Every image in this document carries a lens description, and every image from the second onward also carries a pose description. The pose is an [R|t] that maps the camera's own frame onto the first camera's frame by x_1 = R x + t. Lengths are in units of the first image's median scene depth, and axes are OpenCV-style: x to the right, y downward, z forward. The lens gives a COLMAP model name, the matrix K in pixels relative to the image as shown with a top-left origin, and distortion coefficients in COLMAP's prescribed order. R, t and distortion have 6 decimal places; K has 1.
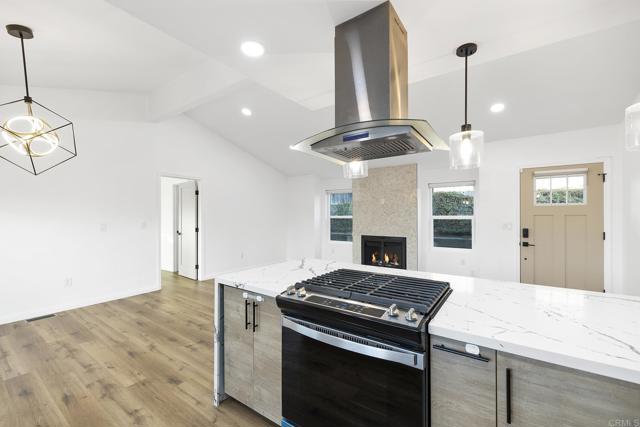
lens RADIAL K [[270.6, 0, 318.8], [0, 270.6, 217.3], [0, 0, 1]] dist [0.002562, -0.000209]
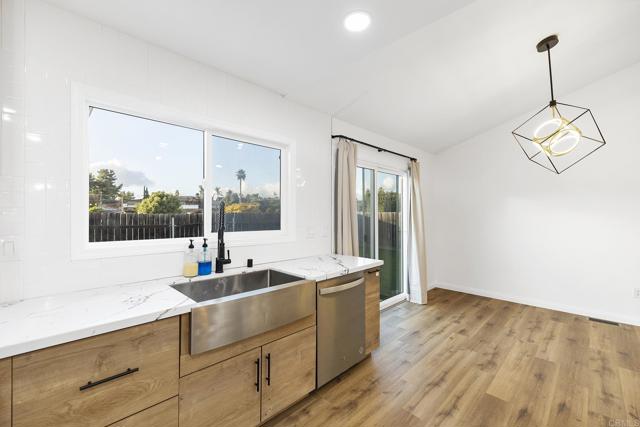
lens RADIAL K [[270.6, 0, 317.9], [0, 270.6, 213.7], [0, 0, 1]] dist [0.002562, -0.000209]
pose [[-0.175346, 0.000653, -0.984507, 0.099573], [-0.009385, 0.999953, 0.002335, 0.001646], [0.984462, 0.009649, -0.175332, 0.219136]]
